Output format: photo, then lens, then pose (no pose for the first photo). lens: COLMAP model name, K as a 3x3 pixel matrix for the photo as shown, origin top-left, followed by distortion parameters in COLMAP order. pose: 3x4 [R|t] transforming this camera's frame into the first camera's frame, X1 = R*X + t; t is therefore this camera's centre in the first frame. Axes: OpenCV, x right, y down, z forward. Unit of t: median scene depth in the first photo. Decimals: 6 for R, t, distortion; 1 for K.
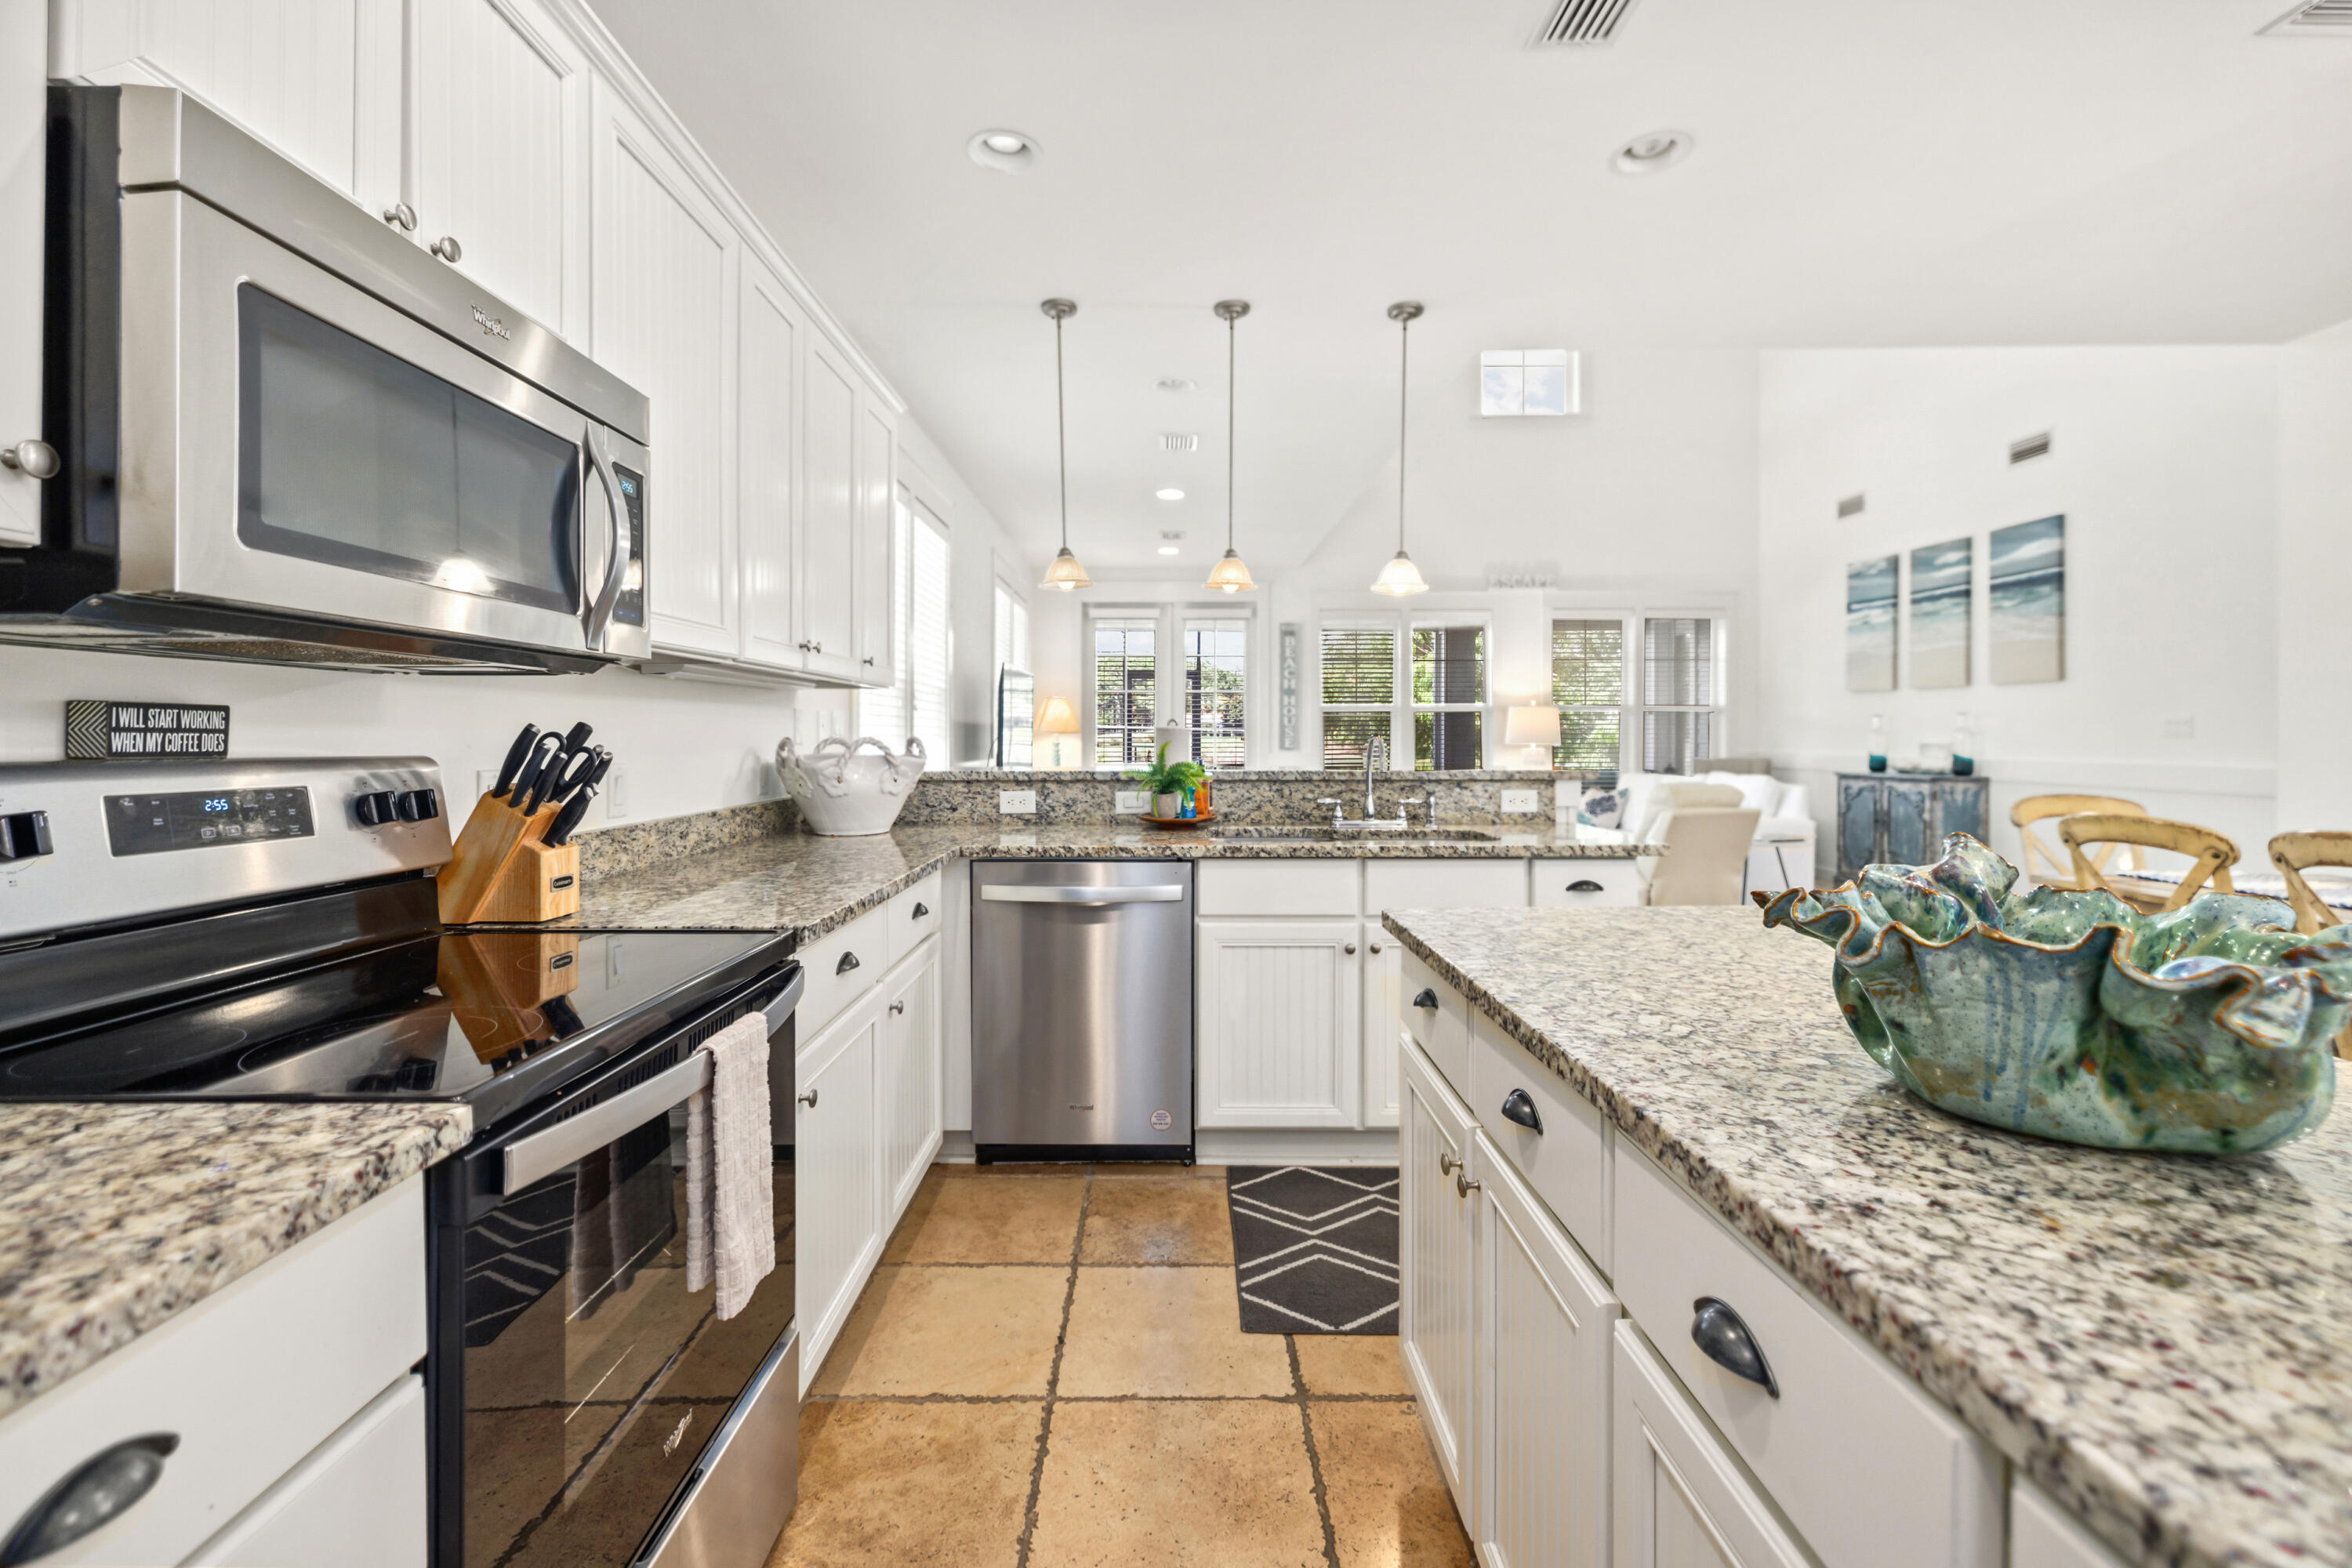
lens RADIAL K [[995.7, 0, 1165.6], [0, 995.7, 746.8], [0, 0, 1]] dist [-0.008903, 0.002471]
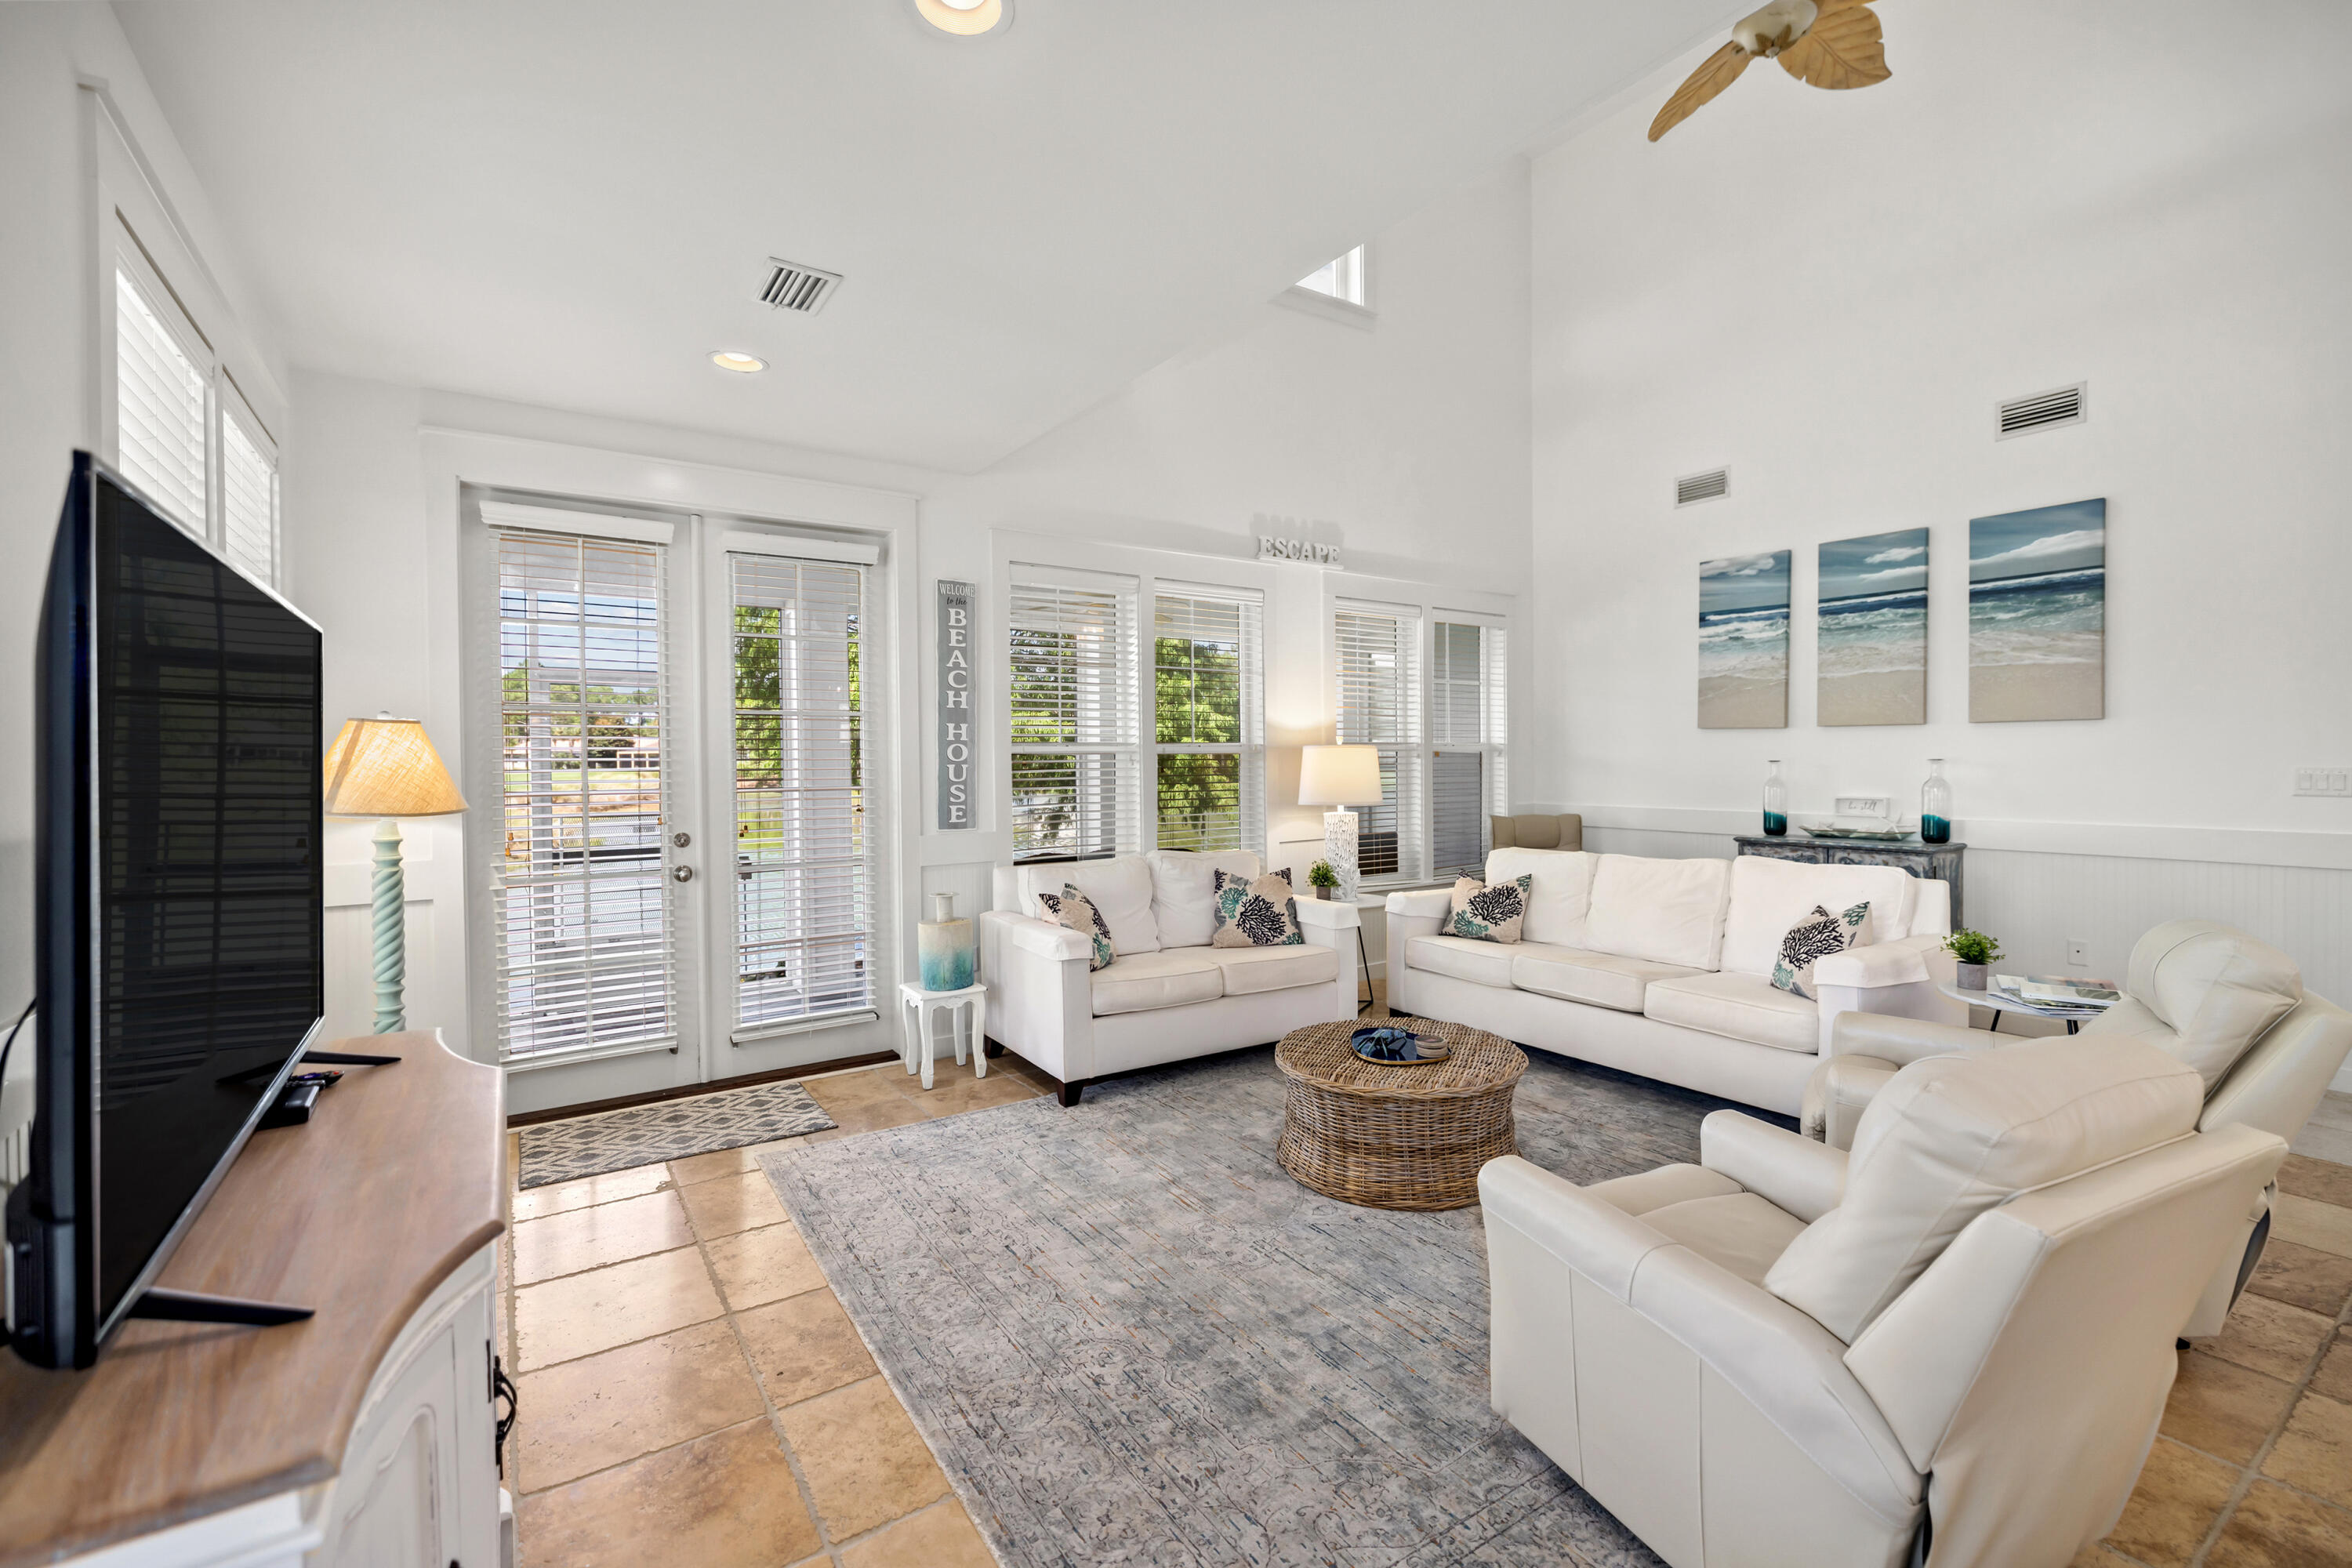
lens RADIAL K [[995.7, 0, 1181.7], [0, 995.7, 783.5], [0, 0, 1]] dist [-0.008903, 0.002471]
pose [[0.829493, -0.019089, 0.558191, -0.173907], [0.014261, 0.999814, 0.012998, -0.064380], [-0.558336, -0.002821, 0.829610, 1.316472]]
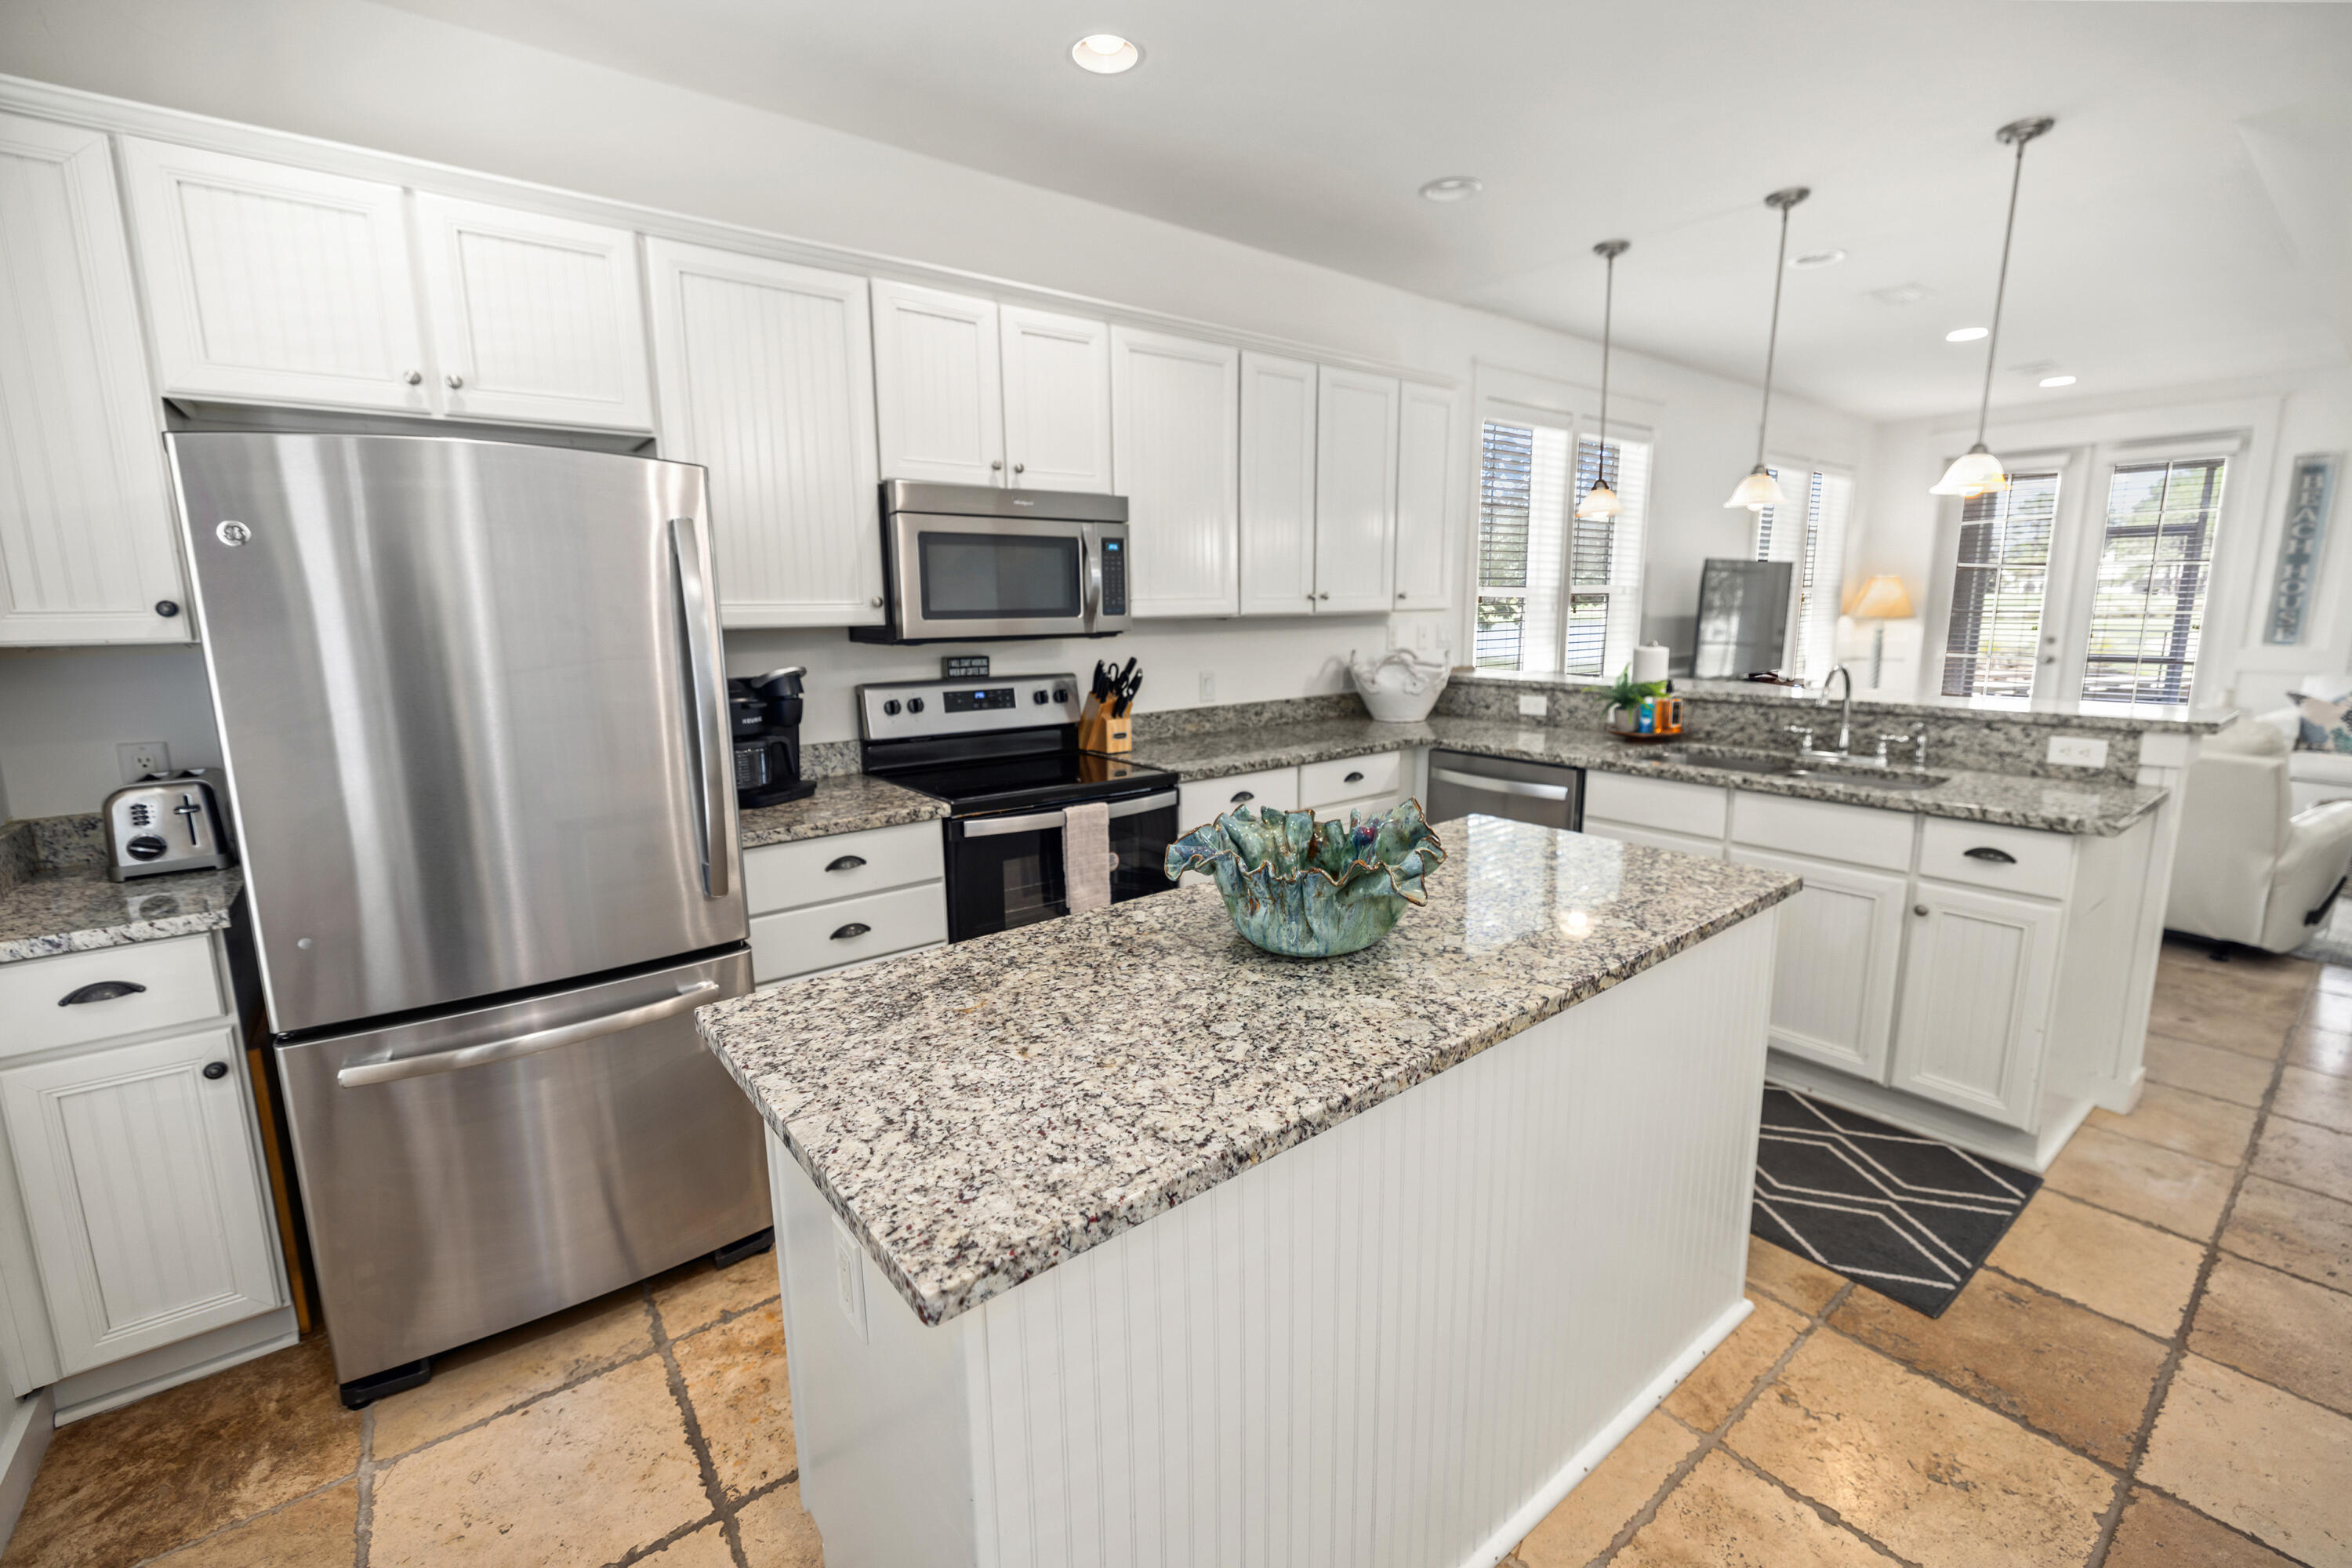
lens RADIAL K [[995.7, 0, 1177.6], [0, 995.7, 775.2], [0, 0, 1]] dist [-0.008903, 0.002471]
pose [[0.614356, 0.131676, -0.777964, 0.510773], [0.001447, 0.985787, 0.167994, -0.061370], [0.789028, -0.104333, 0.605433, -0.076561]]
